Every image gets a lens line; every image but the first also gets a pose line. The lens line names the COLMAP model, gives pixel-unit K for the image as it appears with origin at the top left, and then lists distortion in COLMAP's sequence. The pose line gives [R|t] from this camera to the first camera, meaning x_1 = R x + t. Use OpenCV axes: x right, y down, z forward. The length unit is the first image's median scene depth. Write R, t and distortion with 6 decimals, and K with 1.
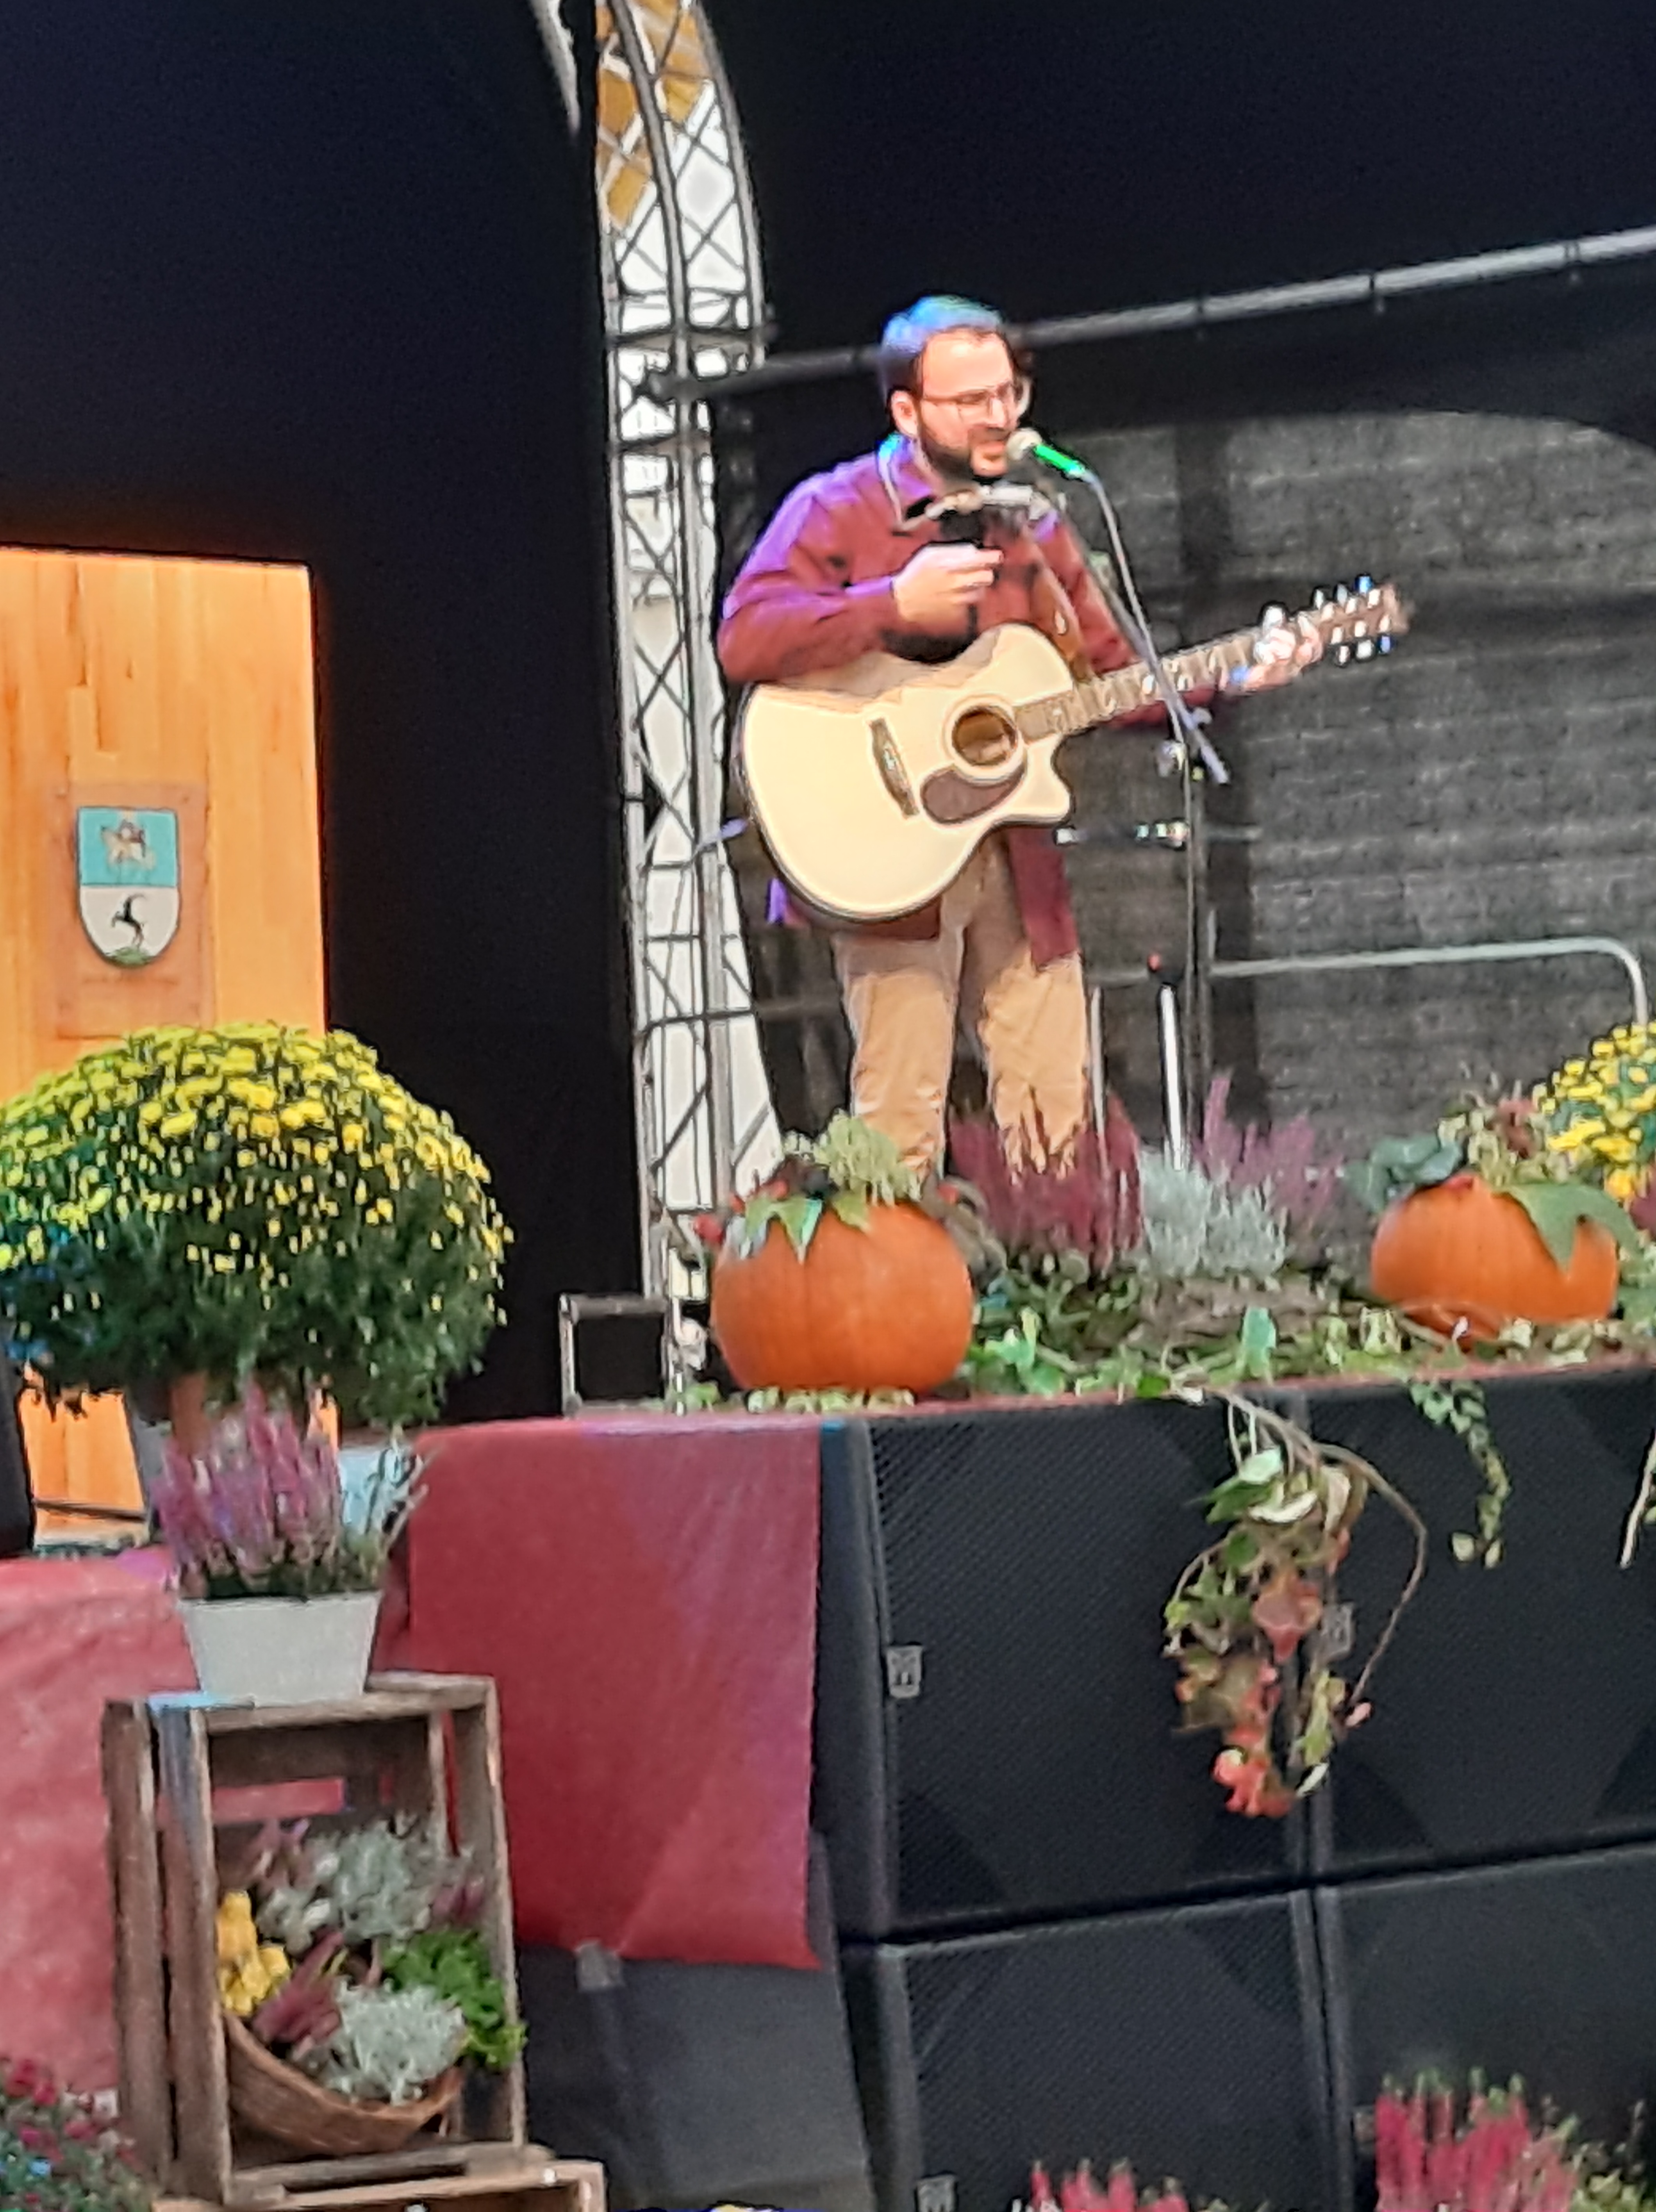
lens RADIAL K [[6938.3, 0, 828.0], [0, 6938.3, 1106.0], [0, 0, 1]] dist [0.184125, -1.392059]
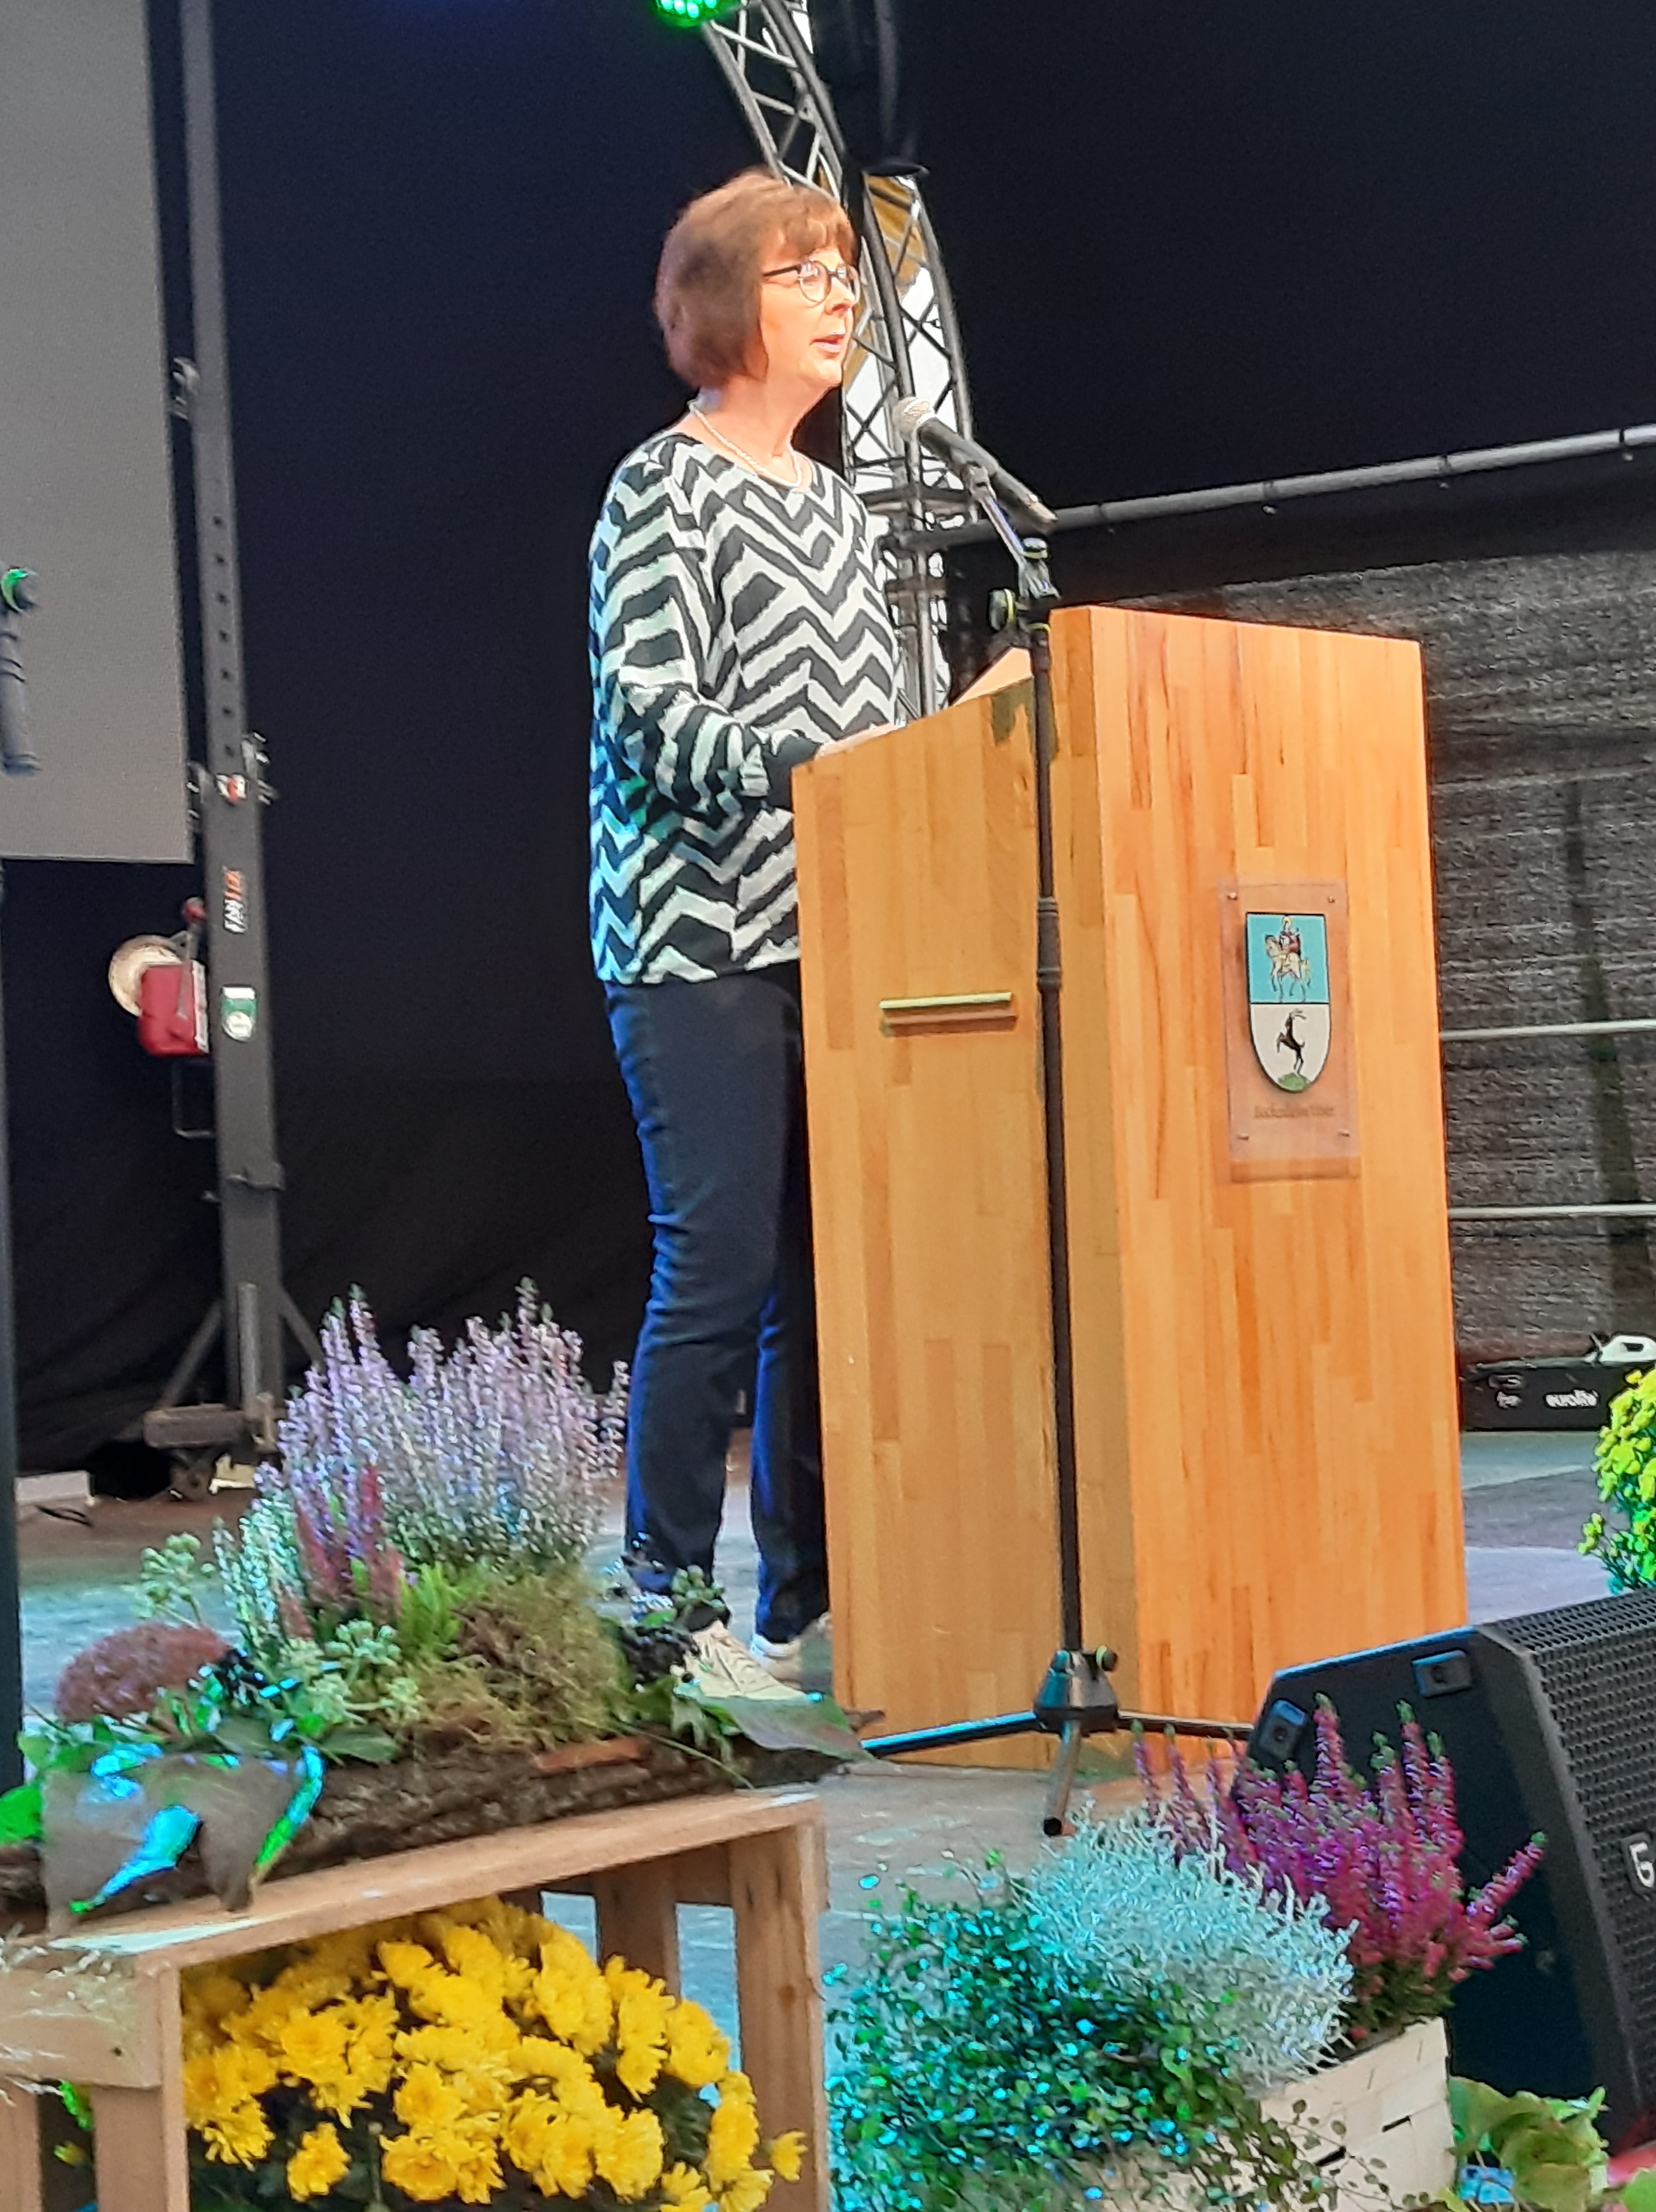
lens RADIAL K [[4402.5, 0, 812.5], [0, 4402.5, 1114.9], [0, 0, 1]] dist [0.120716, -0.003443]
pose [[0.993512, -0.013960, 0.112869, -0.140625], [0.012948, 0.999869, 0.009692, -0.014990], [-0.112989, -0.008168, 0.993563, 0.289817]]
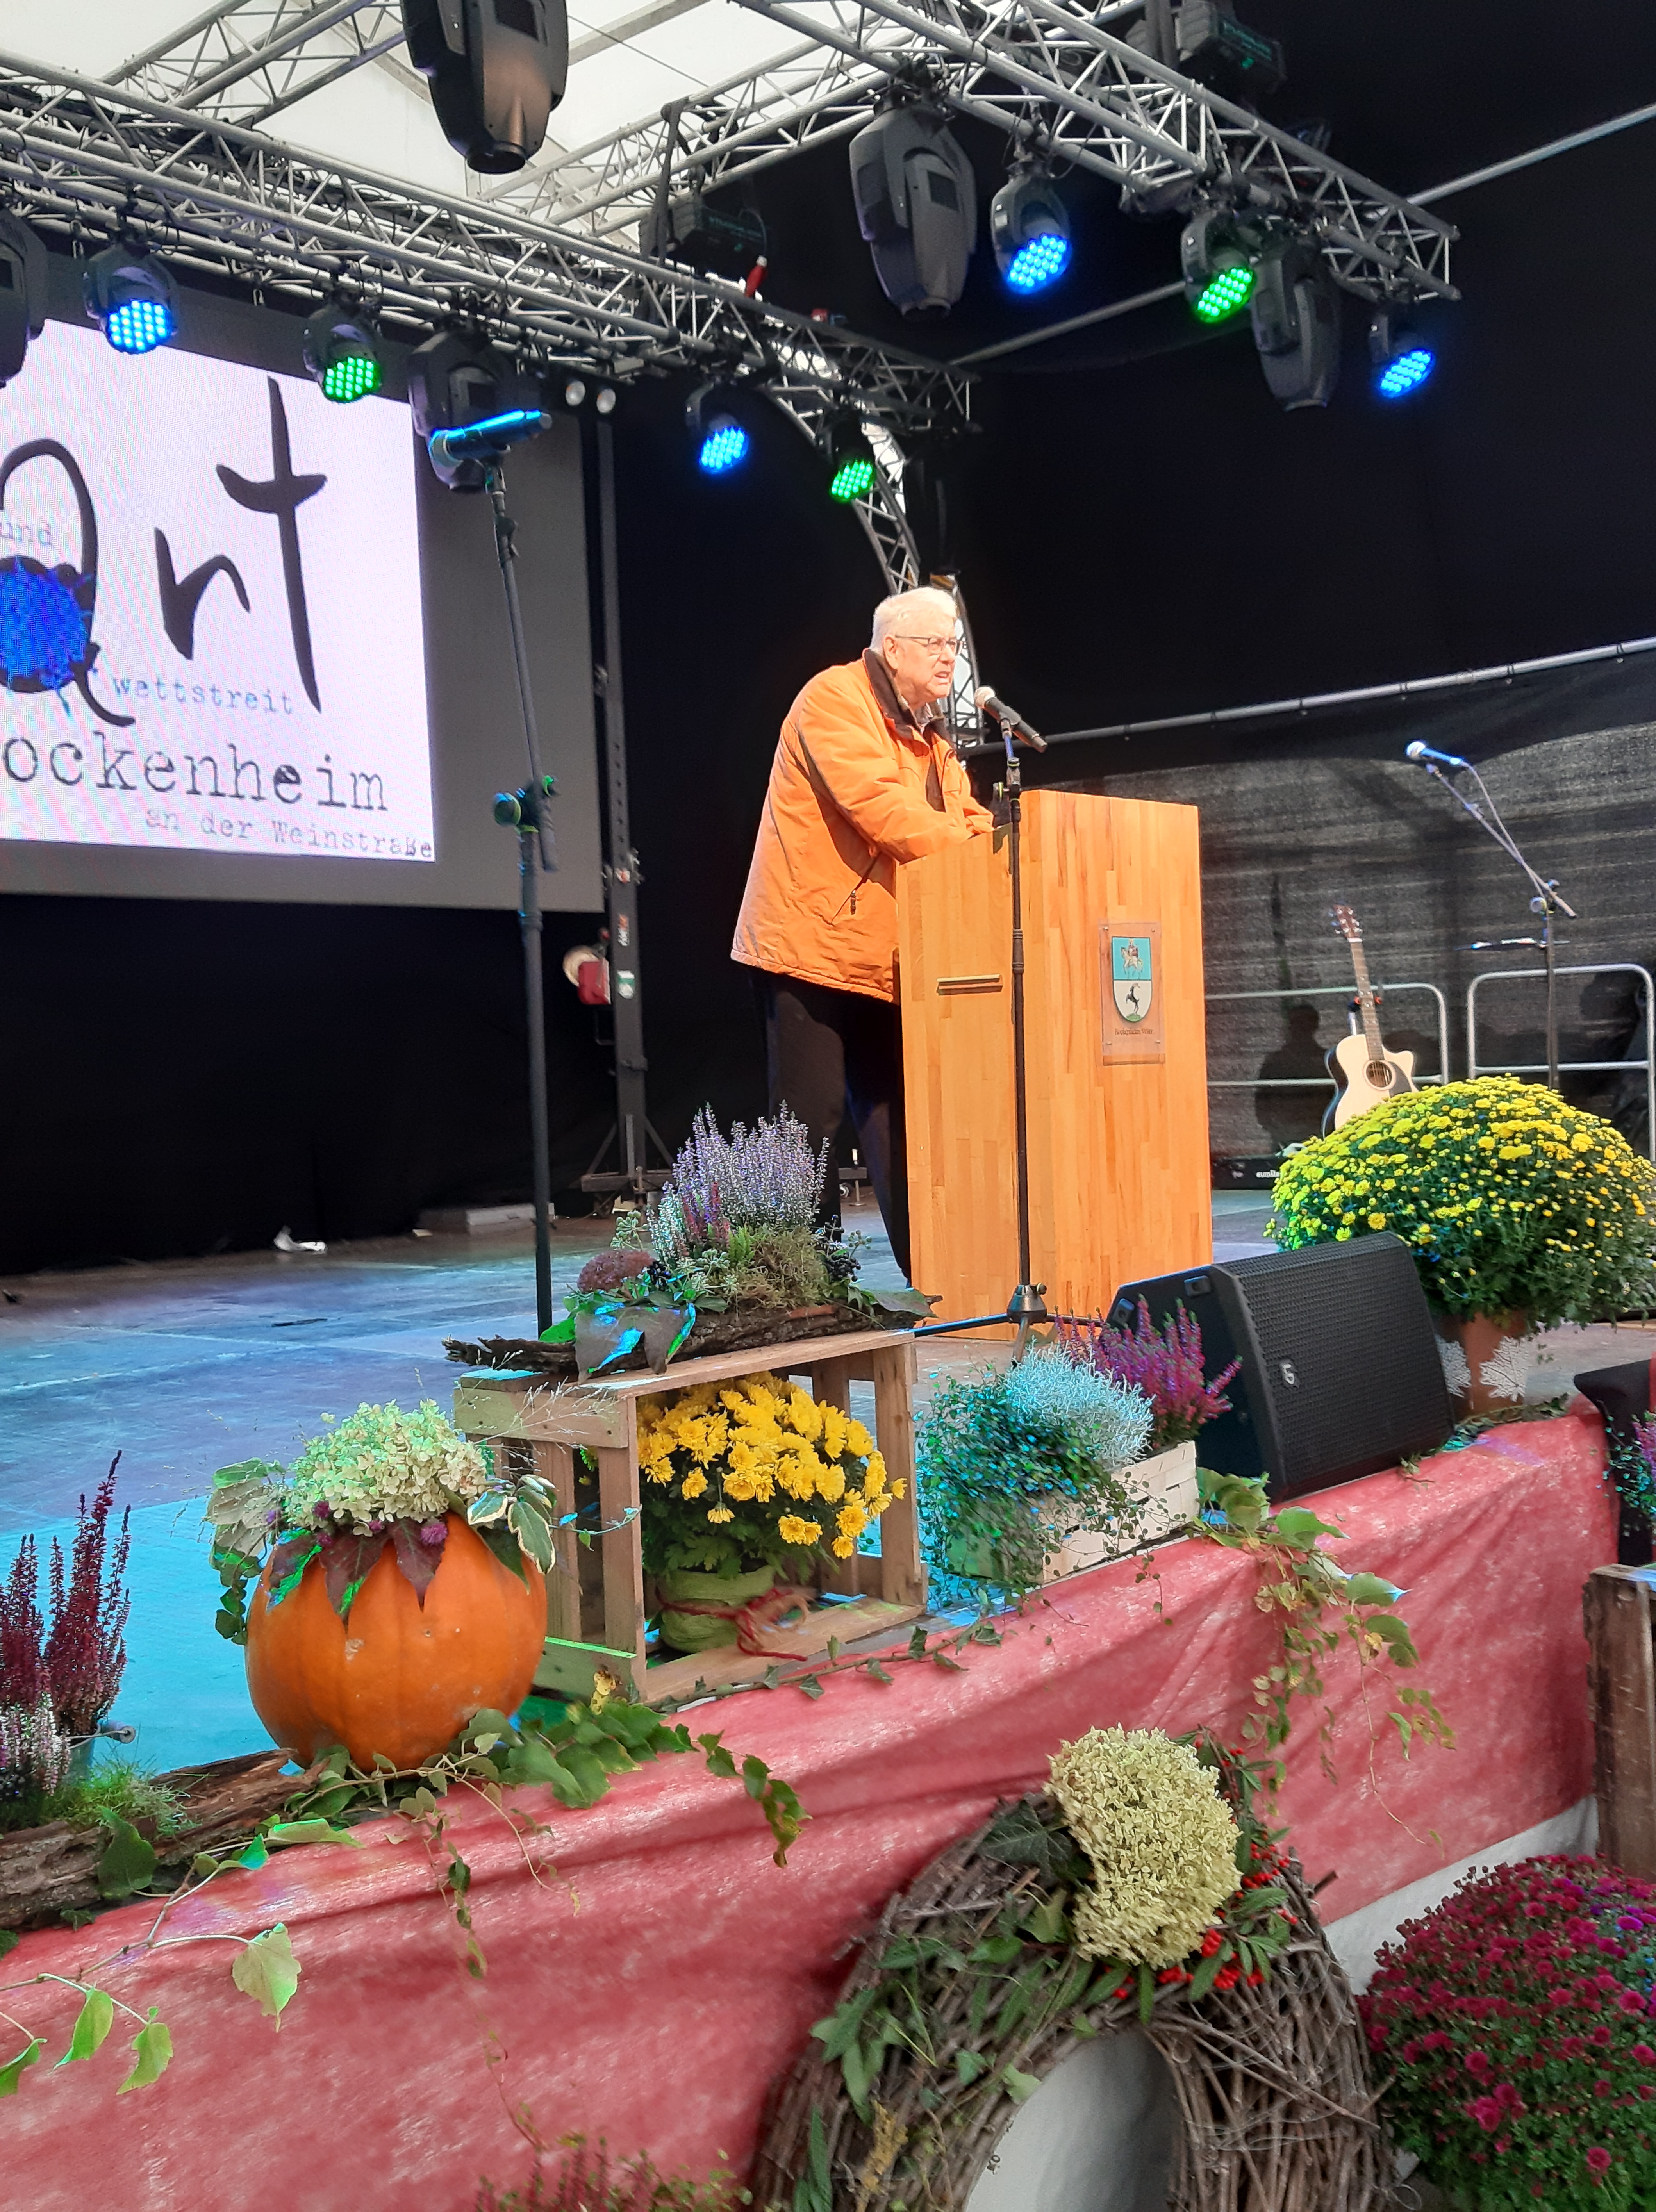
lens RADIAL K [[2171.9, 0, 814.1], [0, 2171.9, 1109.7], [0, 0, 1]] dist [0.143899, -0.367637]
pose [[0.997155, -0.010673, 0.074612, -0.143677], [0.007466, 0.999041, 0.043138, -0.014415], [-0.075001, -0.042458, 0.996279, 0.274099]]
